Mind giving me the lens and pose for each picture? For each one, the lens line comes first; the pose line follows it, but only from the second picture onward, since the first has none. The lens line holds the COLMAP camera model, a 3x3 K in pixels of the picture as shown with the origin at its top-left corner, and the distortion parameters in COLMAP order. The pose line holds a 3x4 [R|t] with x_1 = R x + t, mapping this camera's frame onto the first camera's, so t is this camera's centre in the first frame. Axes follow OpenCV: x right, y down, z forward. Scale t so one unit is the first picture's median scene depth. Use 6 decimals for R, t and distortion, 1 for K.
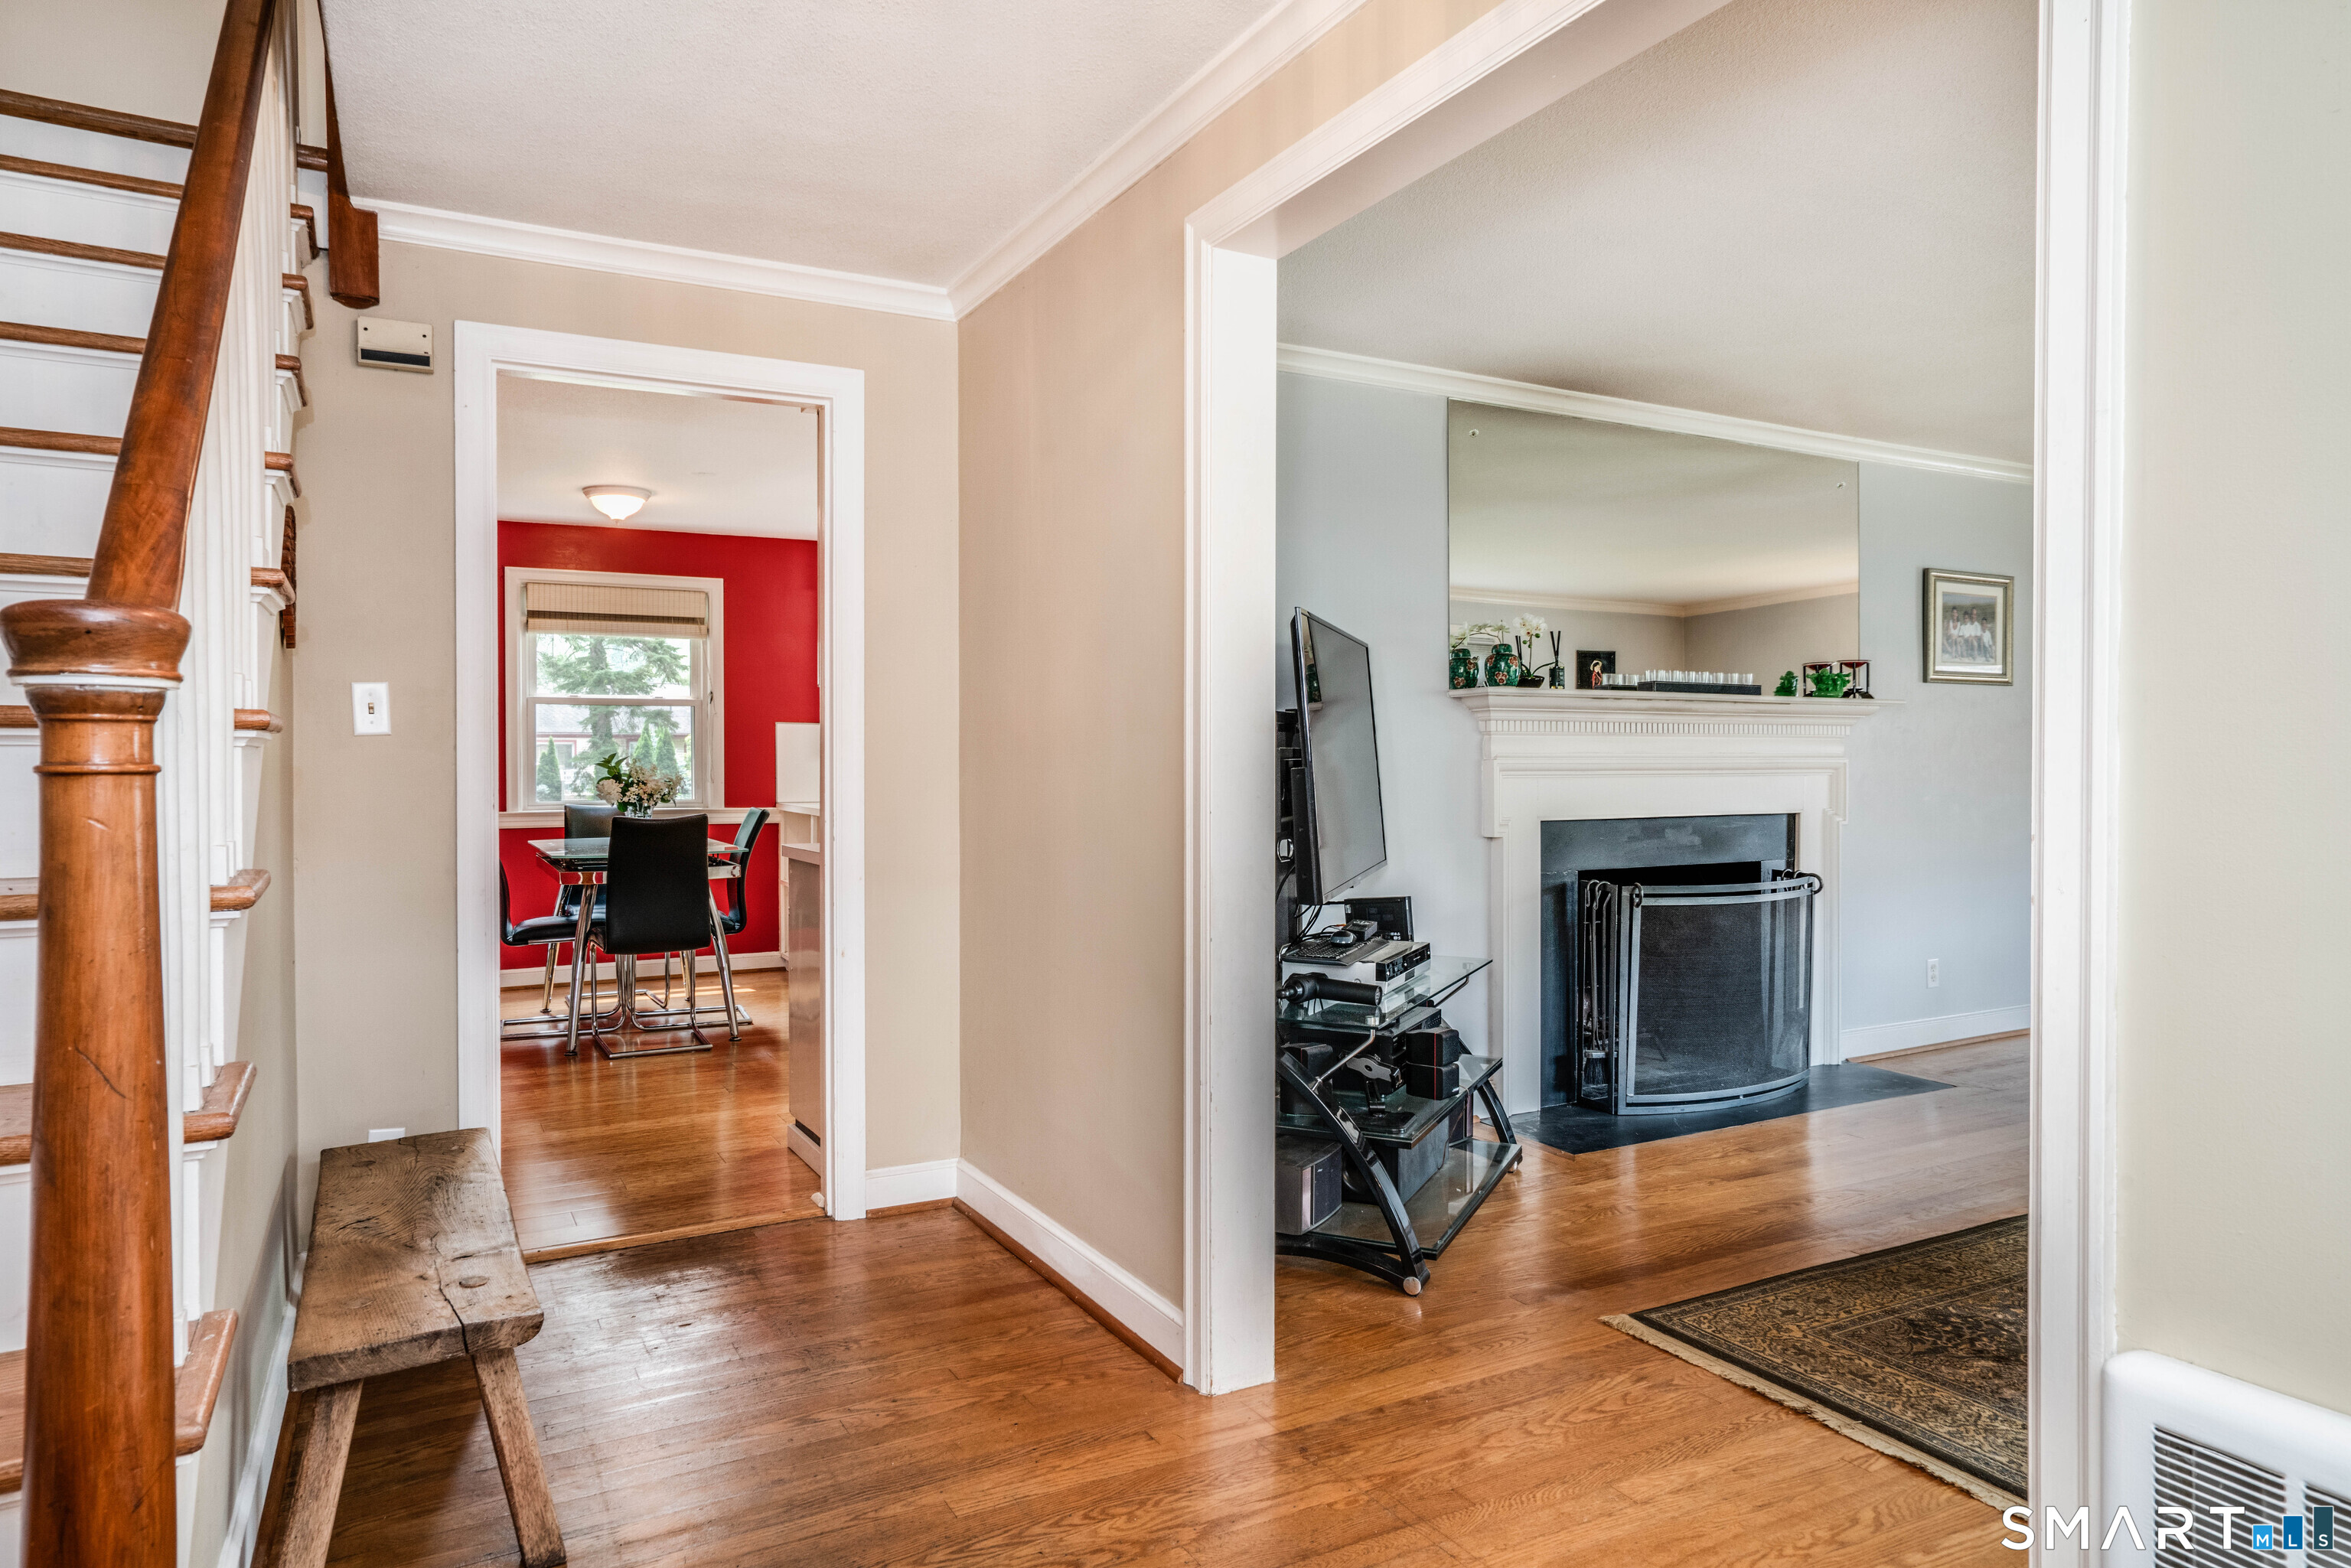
lens RADIAL K [[1450.3, 0, 1182.0], [0, 1450.3, 774.0], [0, 0, 1]] dist [0.000487, 0.000207]
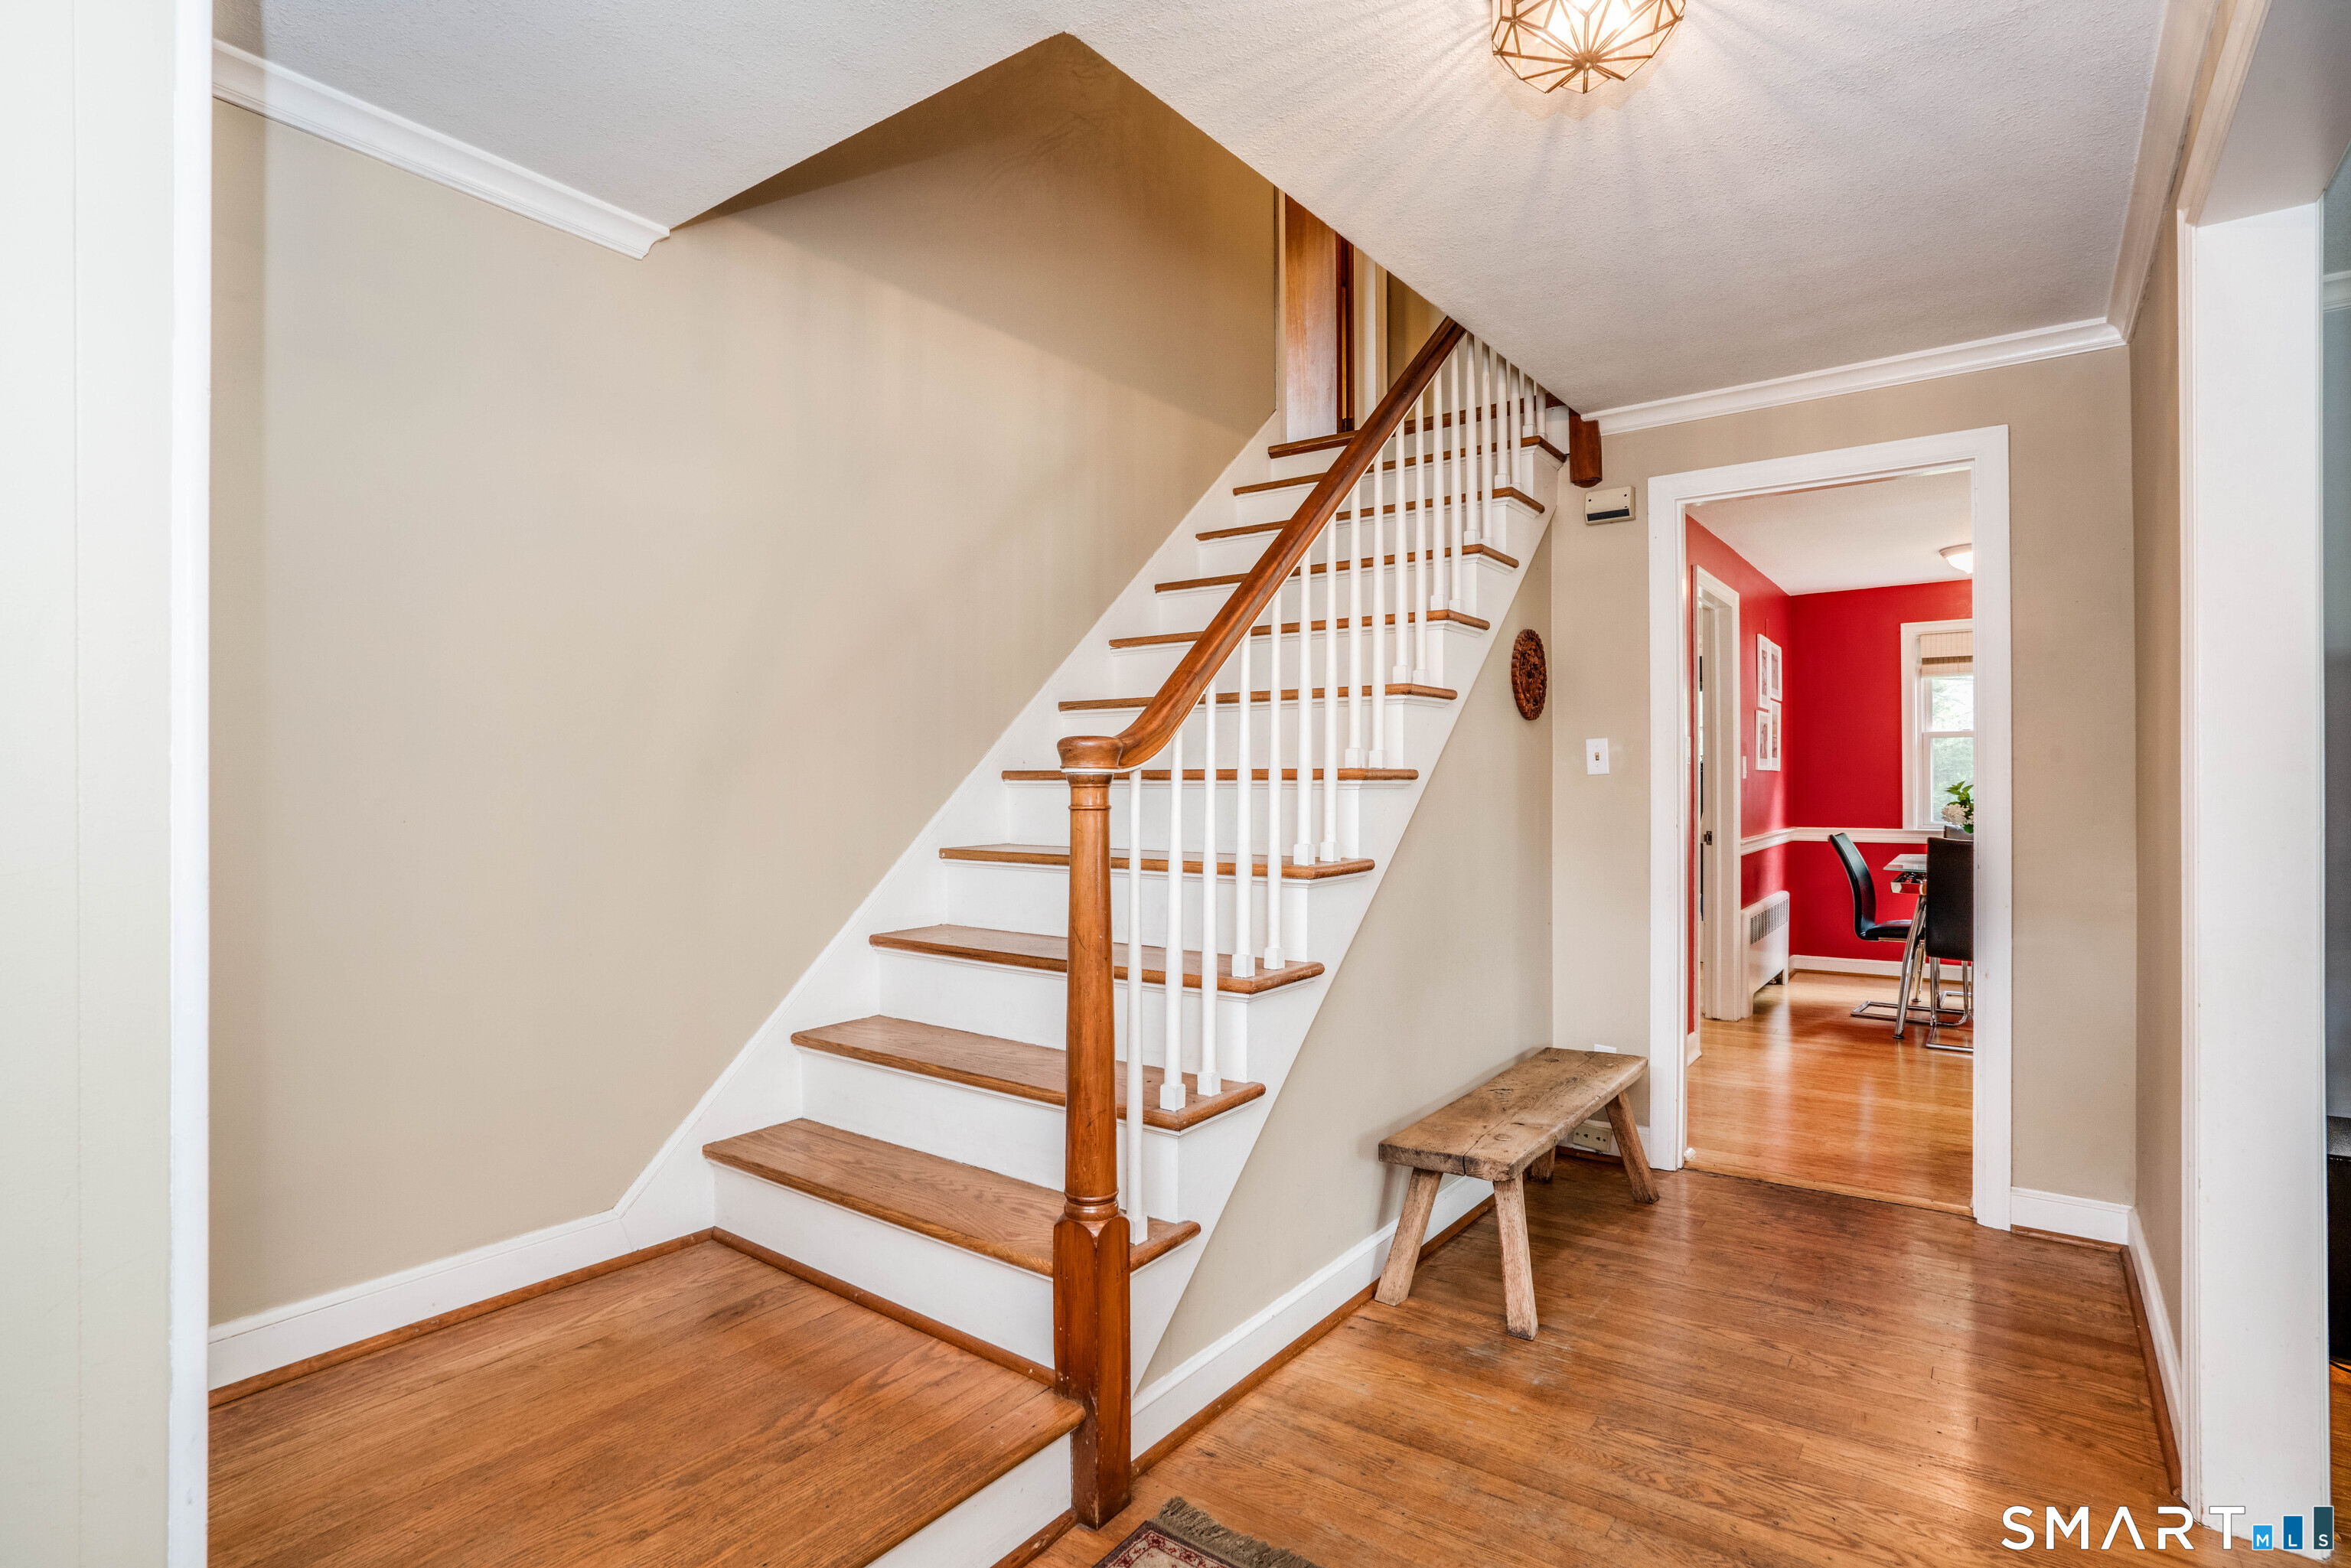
lens RADIAL K [[1170.4, 0, 1171.2], [0, 1170.4, 779.2], [0, 0, 1]] dist [-0.004634, 0.000502]
pose [[0.428219, -0.001134, -0.903674, 0.326074], [-0.007570, 0.999960, -0.004842, -0.013290], [0.903643, 0.008914, 0.428193, 0.103050]]
